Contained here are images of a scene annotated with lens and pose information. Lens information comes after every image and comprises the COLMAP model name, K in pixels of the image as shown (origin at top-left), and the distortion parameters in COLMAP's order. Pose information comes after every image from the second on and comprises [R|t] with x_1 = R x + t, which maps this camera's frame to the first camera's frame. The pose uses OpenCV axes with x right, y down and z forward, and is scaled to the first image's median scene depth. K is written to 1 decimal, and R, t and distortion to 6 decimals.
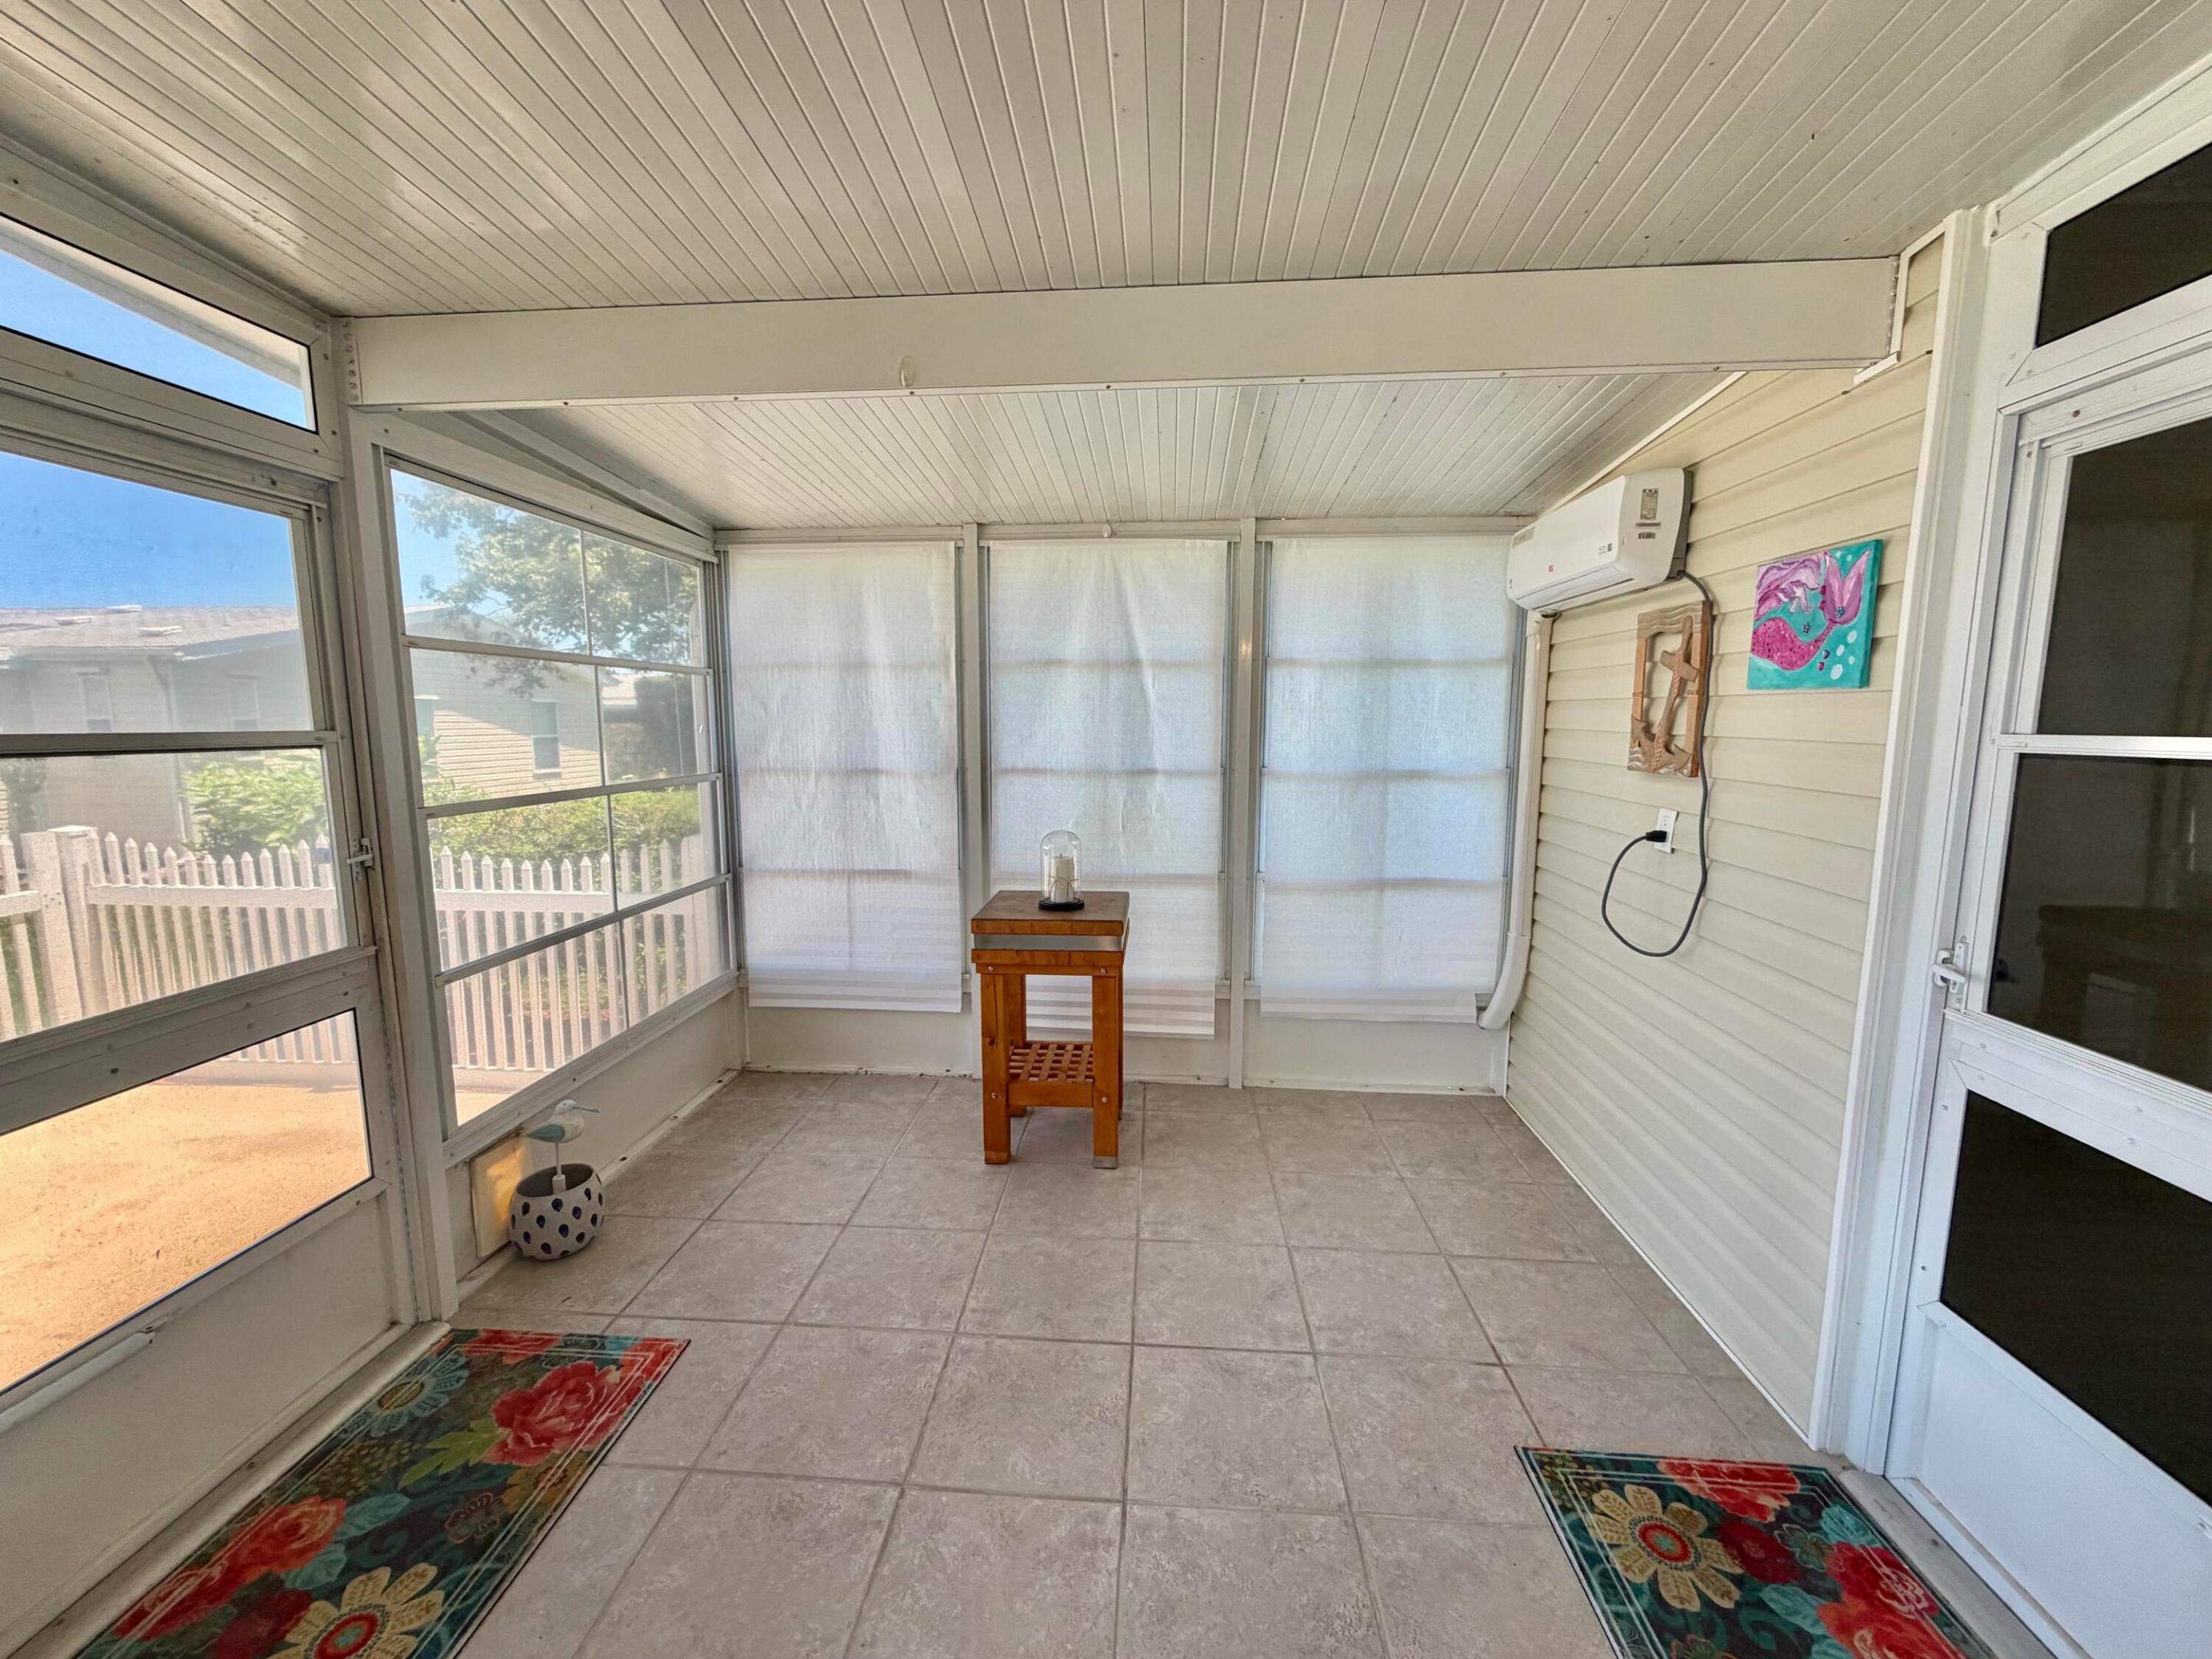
lens RADIAL K [[881.3, 0, 1115.6], [0, 881.3, 825.6], [0, 0, 1]] dist [-0.000159, 0.000483]
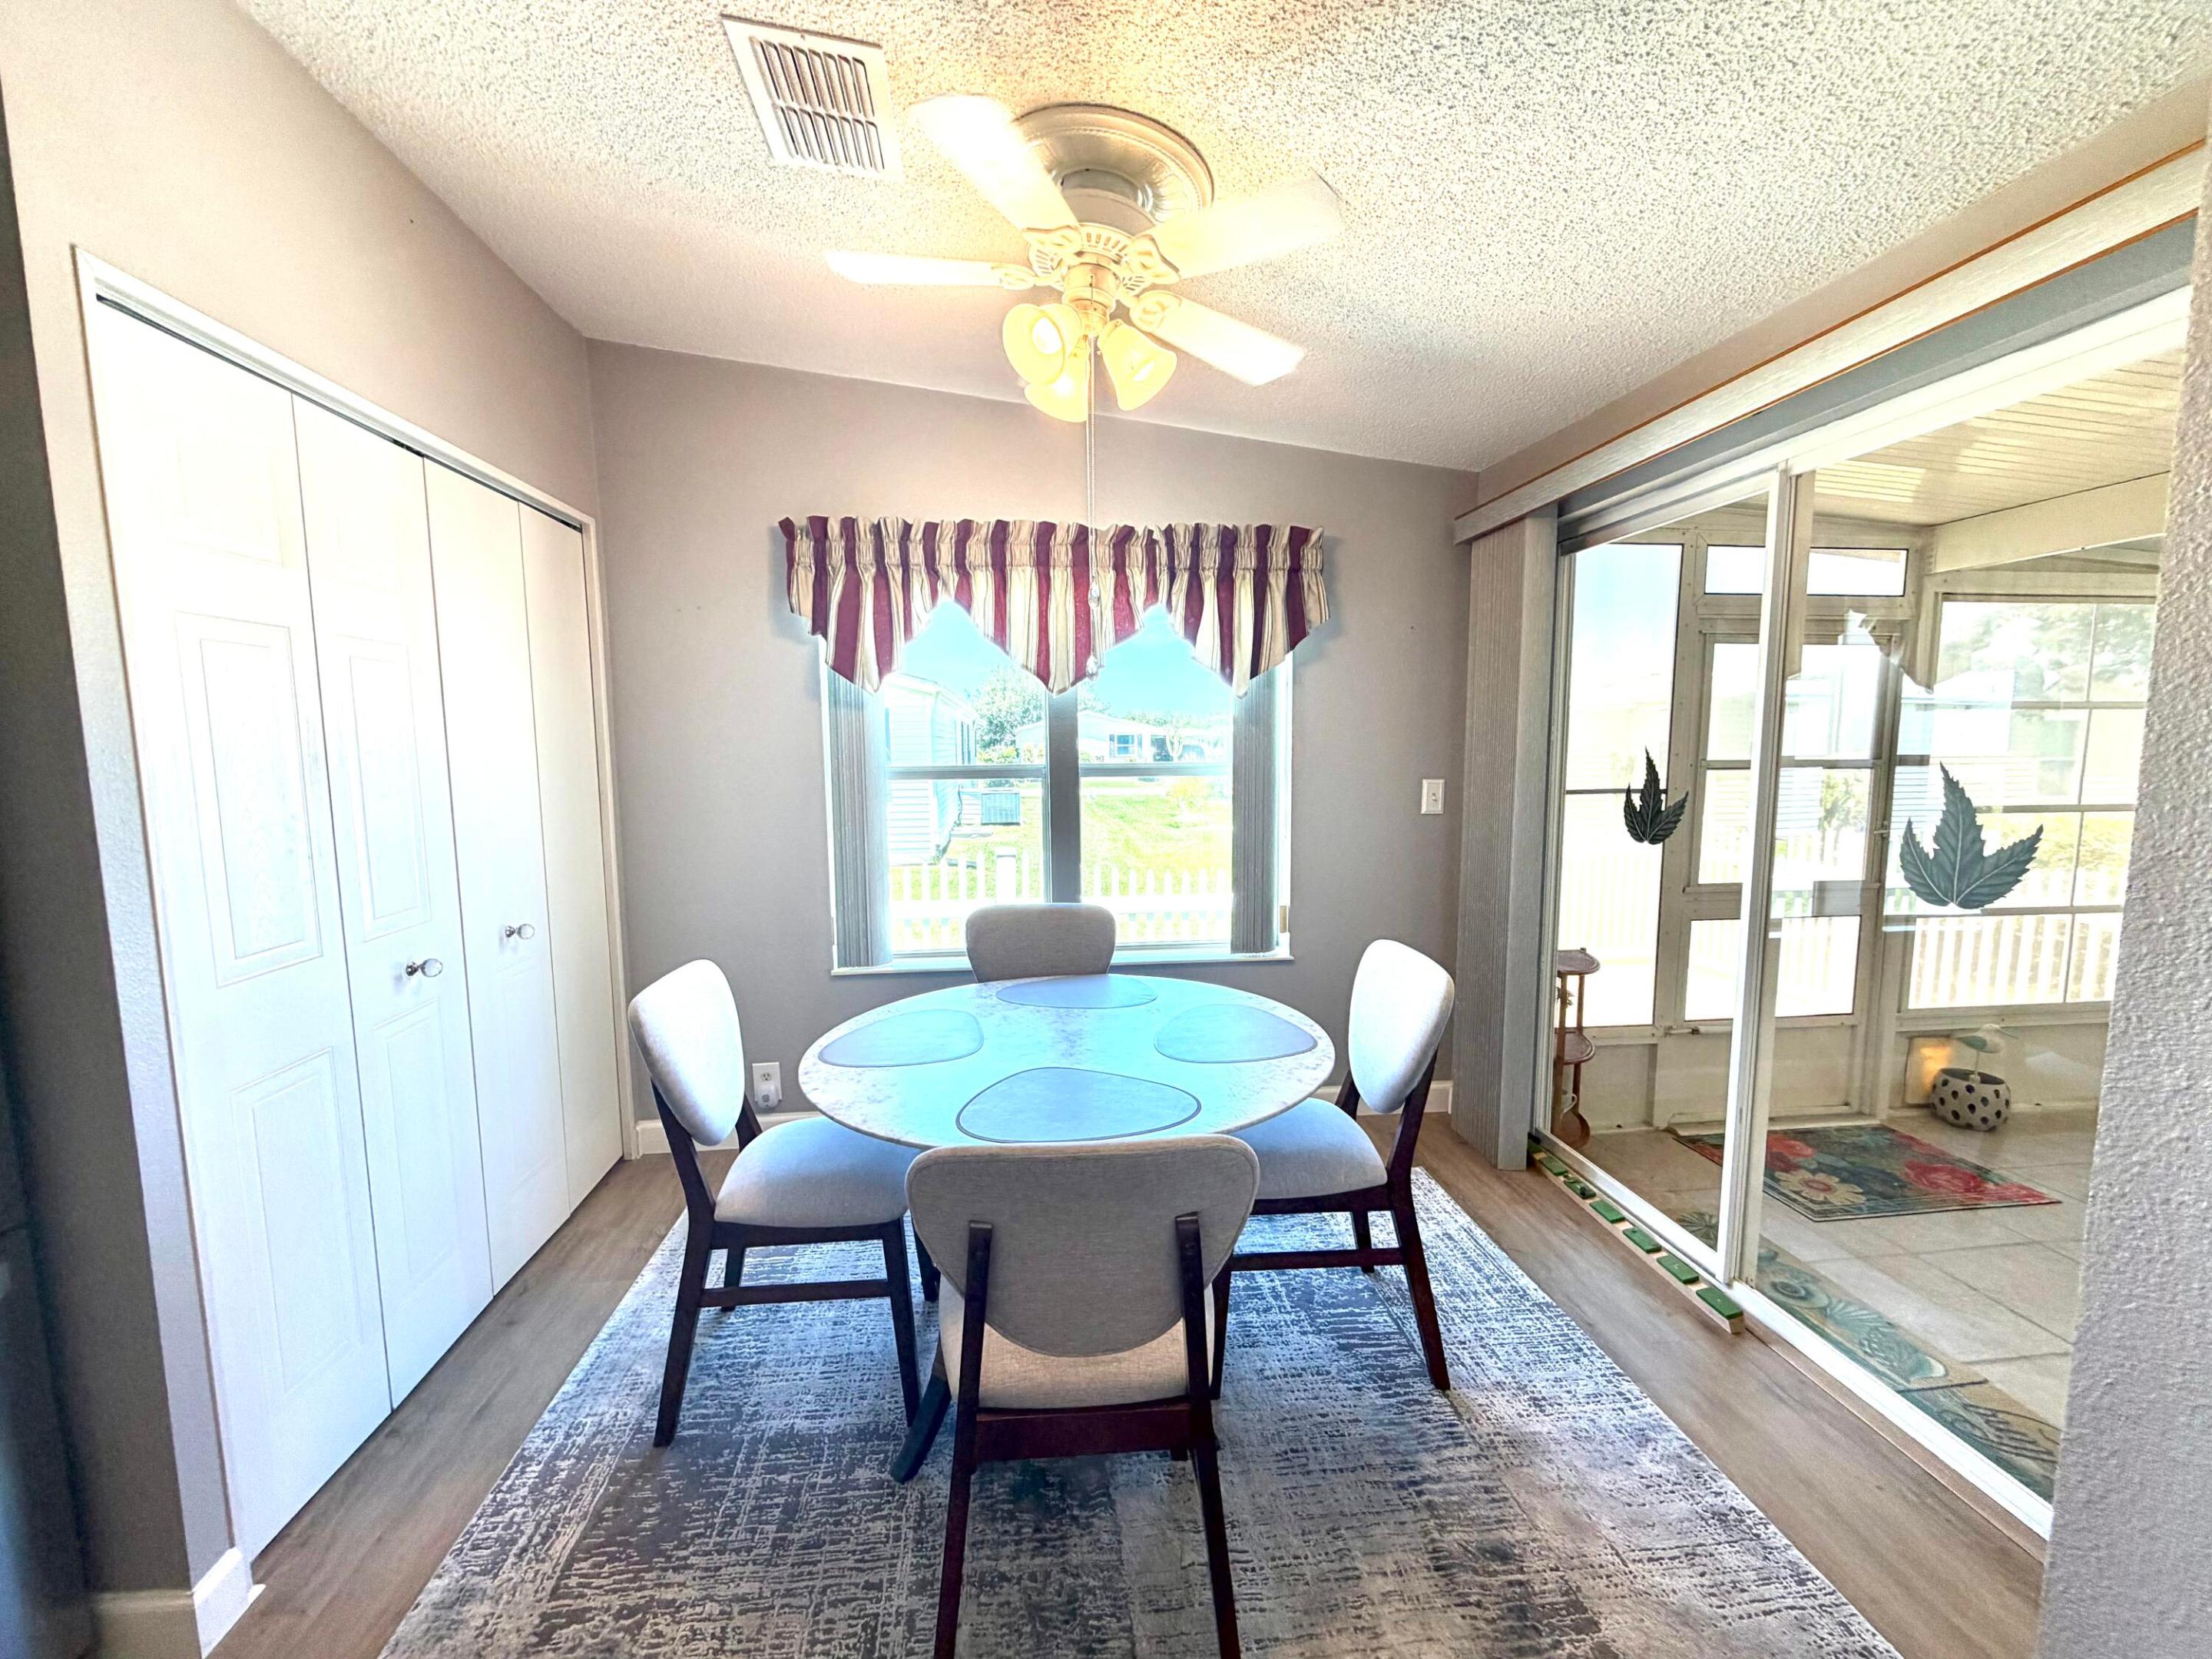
lens RADIAL K [[881.3, 0, 1091.9], [0, 881.3, 831.1], [0, 0, 1]] dist [-0.000159, 0.000483]
pose [[0.165979, 0.101698, -0.980871, 0.496610], [-0.116416, 0.989733, 0.082918, 0.061902], [0.979234, 0.100427, 0.176114, -0.698388]]
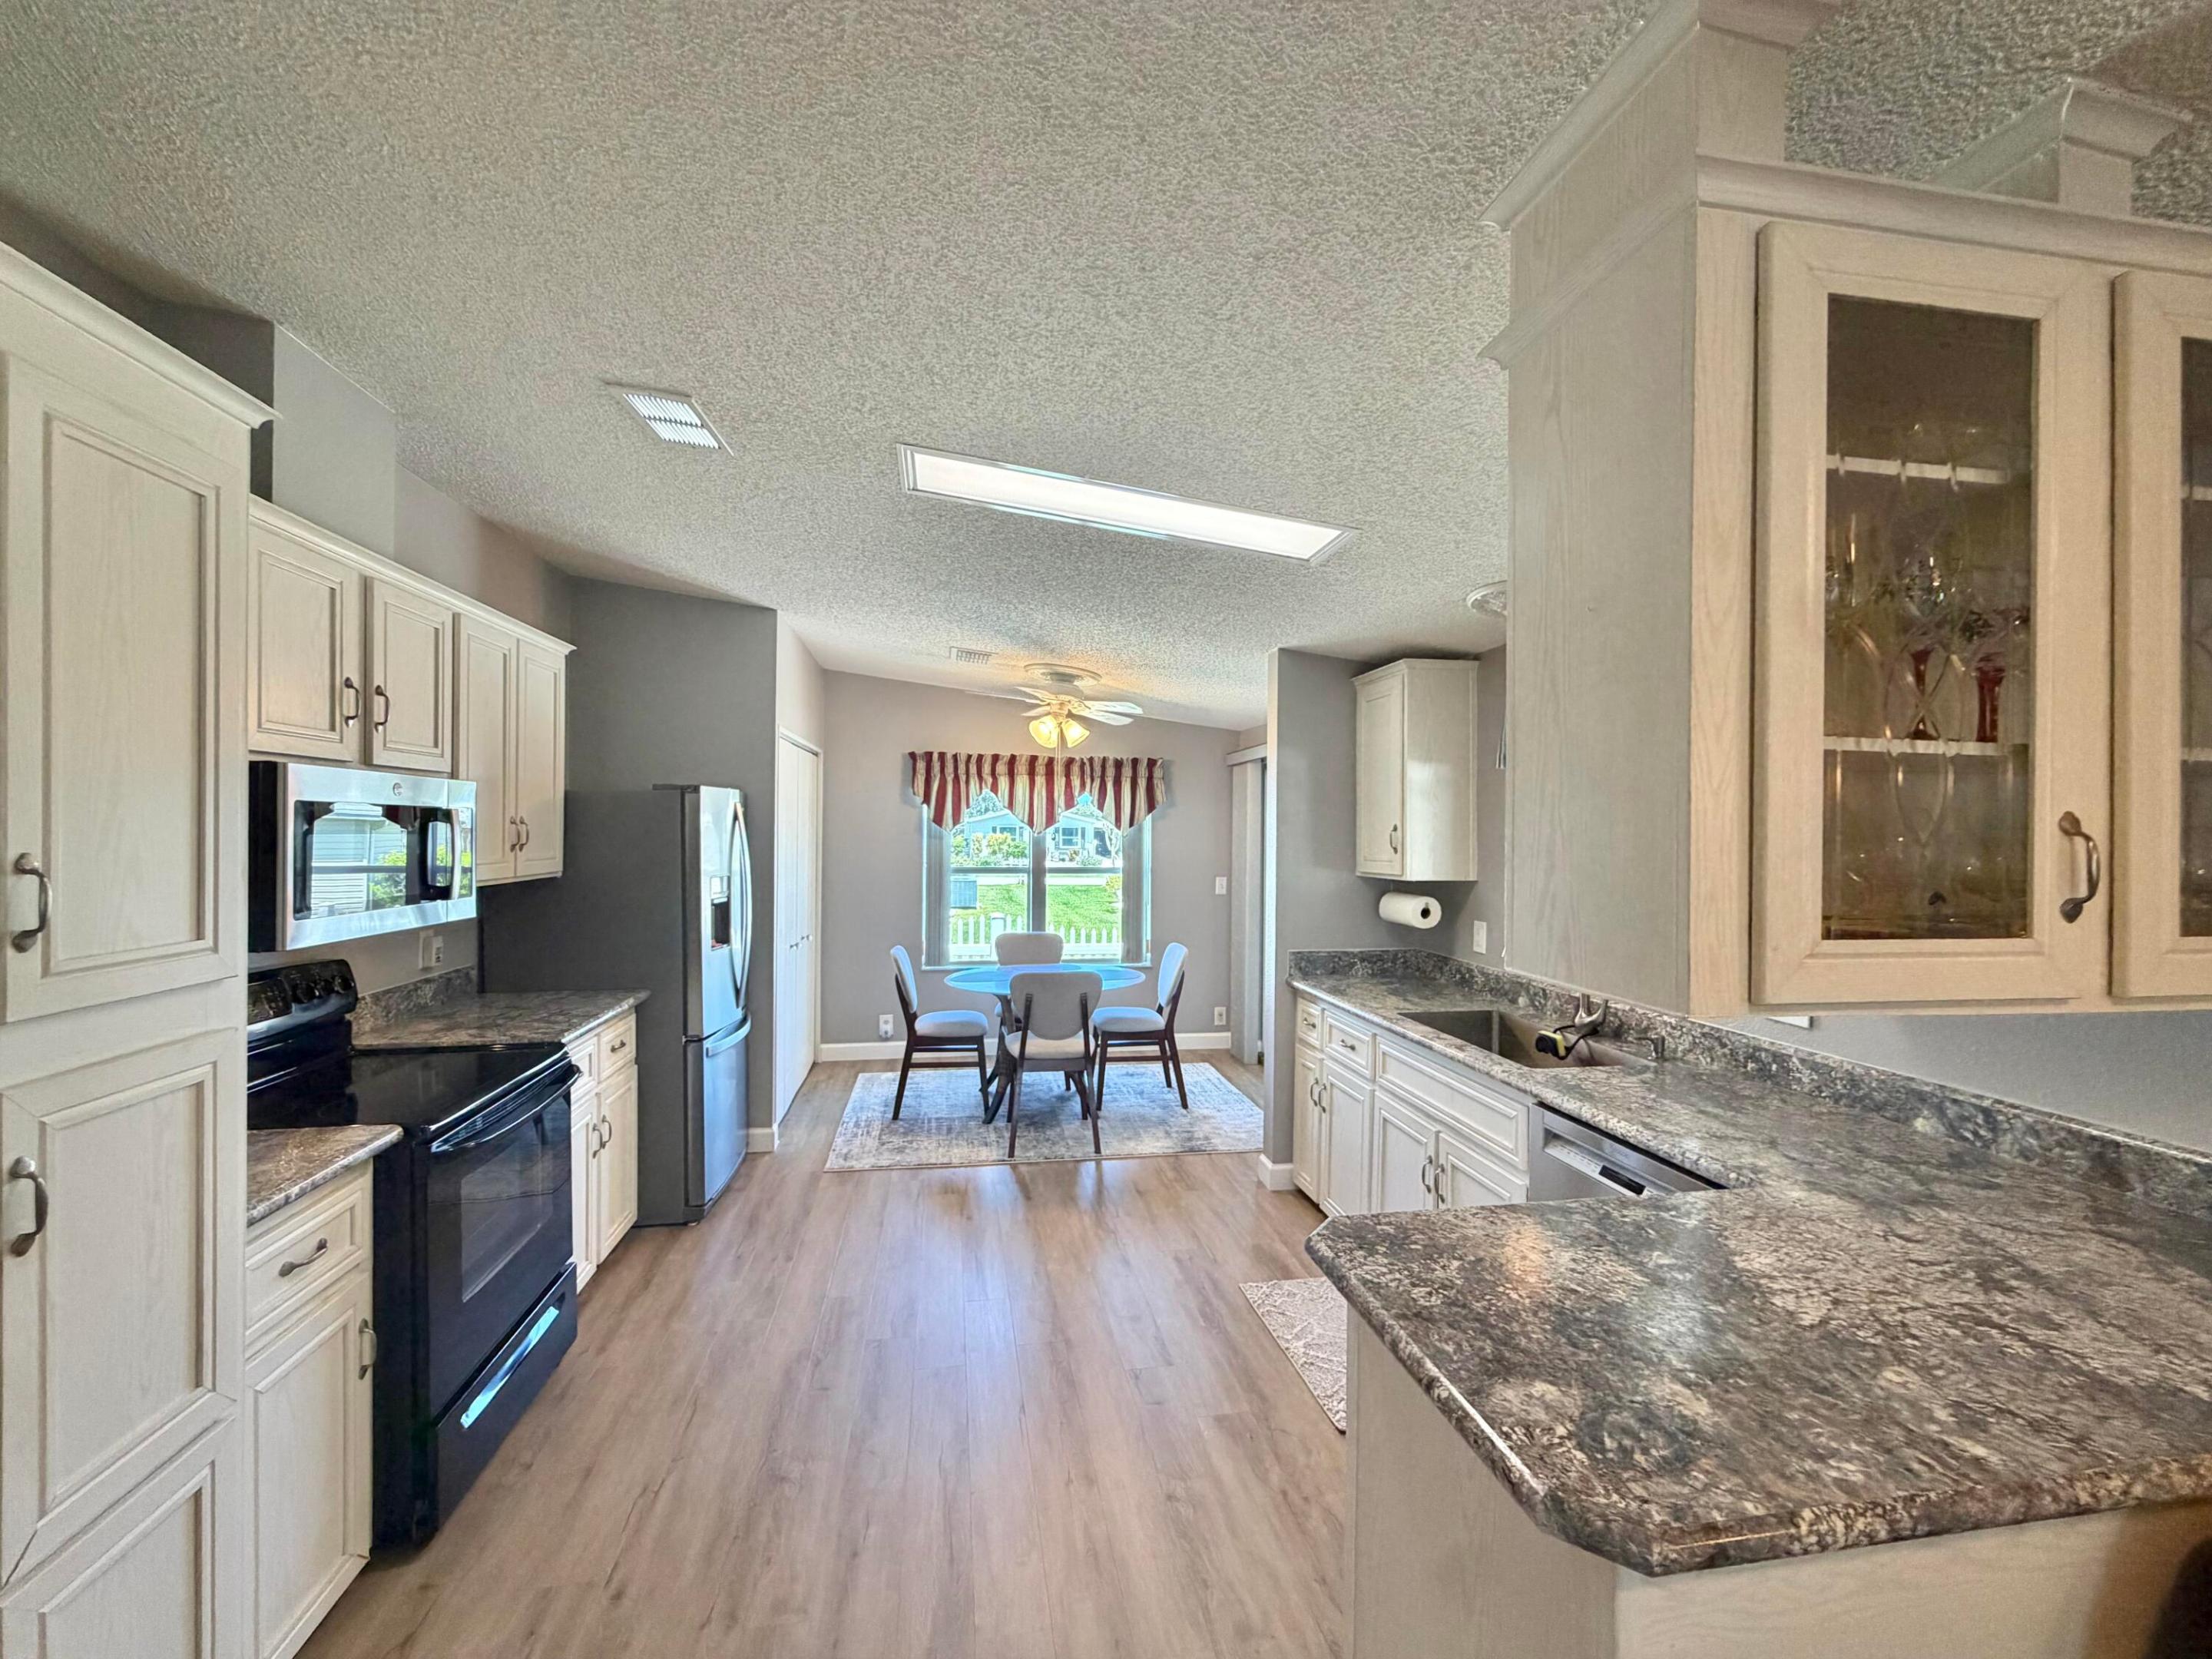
lens RADIAL K [[881.3, 0, 1090.0], [0, 881.3, 832.5], [0, 0, 1]] dist [-0.000159, 0.000483]
pose [[0.225877, 0.007745, -0.974125, 1.768132], [-0.132521, 0.990917, -0.022850, 0.016094], [0.965100, 0.134254, 0.224852, -0.970494]]
